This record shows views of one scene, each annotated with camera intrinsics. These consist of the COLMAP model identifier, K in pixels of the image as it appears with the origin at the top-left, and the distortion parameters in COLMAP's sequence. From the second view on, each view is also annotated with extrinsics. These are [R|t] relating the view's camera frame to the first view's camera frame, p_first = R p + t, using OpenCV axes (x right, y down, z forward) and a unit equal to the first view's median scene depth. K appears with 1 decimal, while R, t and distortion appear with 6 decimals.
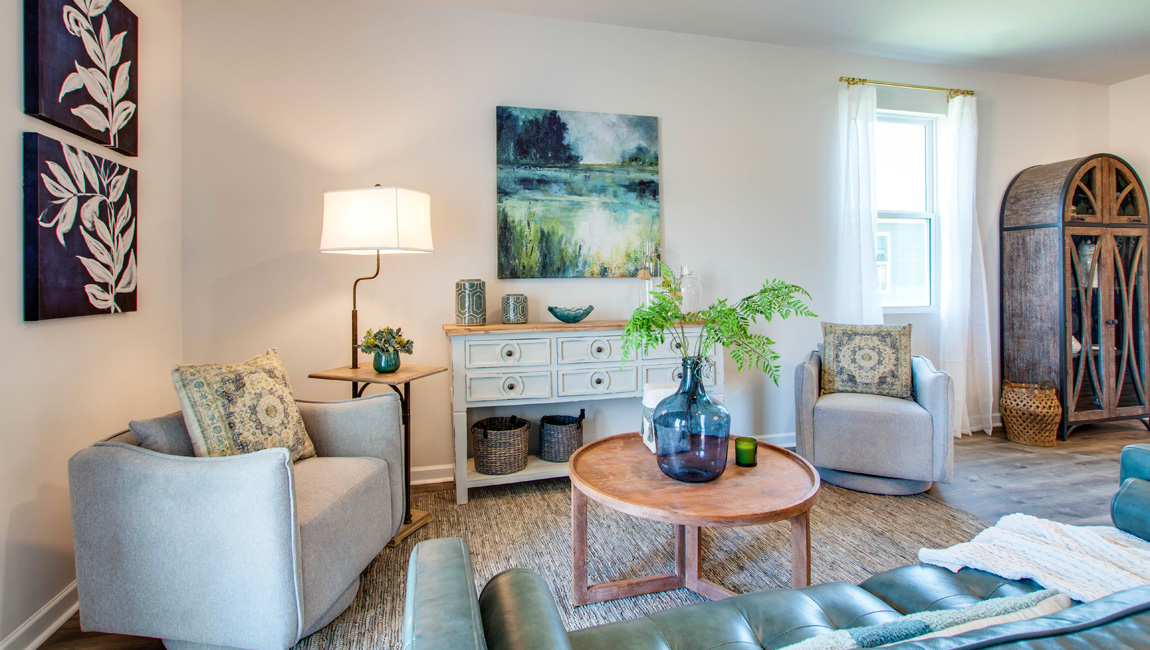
lens RADIAL K [[546.6, 0, 580.2], [0, 546.6, 288.3], [0, 0, 1]] dist [-0.001566, 0.000158]
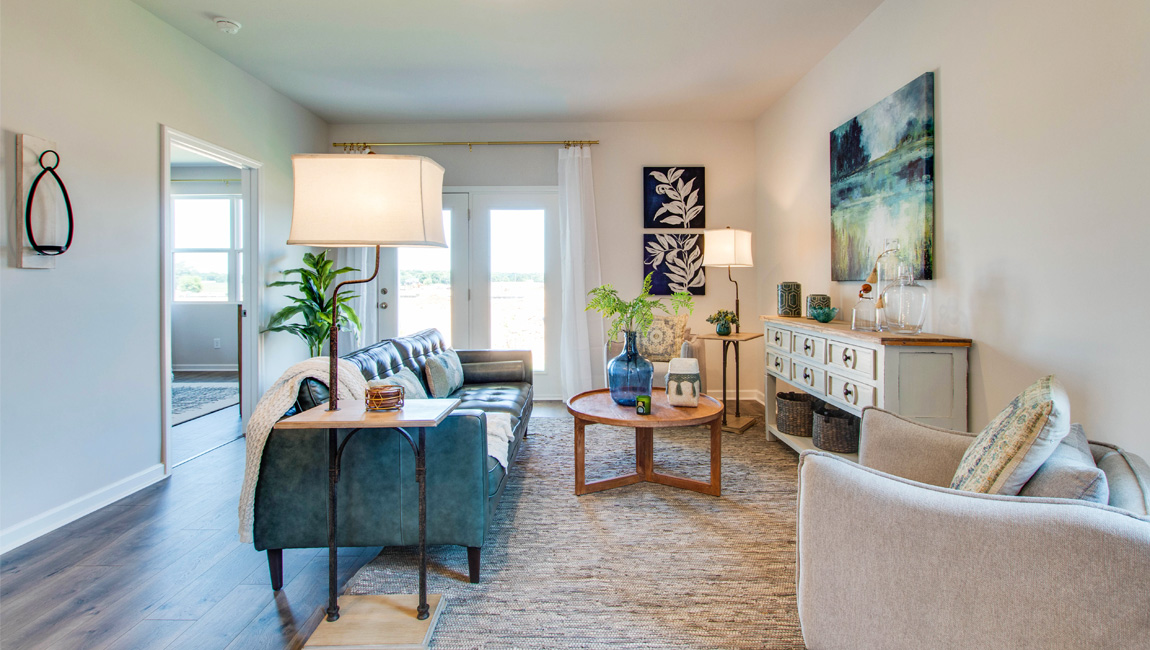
lens RADIAL K [[546.6, 0, 580.2], [0, 546.6, 288.3], [0, 0, 1]] dist [-0.001566, 0.000158]
pose [[-0.275470, 0.018780, -0.961126, 1.648755], [-0.009834, 0.999702, 0.022352, -0.035795], [0.961259, 0.015609, -0.275203, 1.206929]]
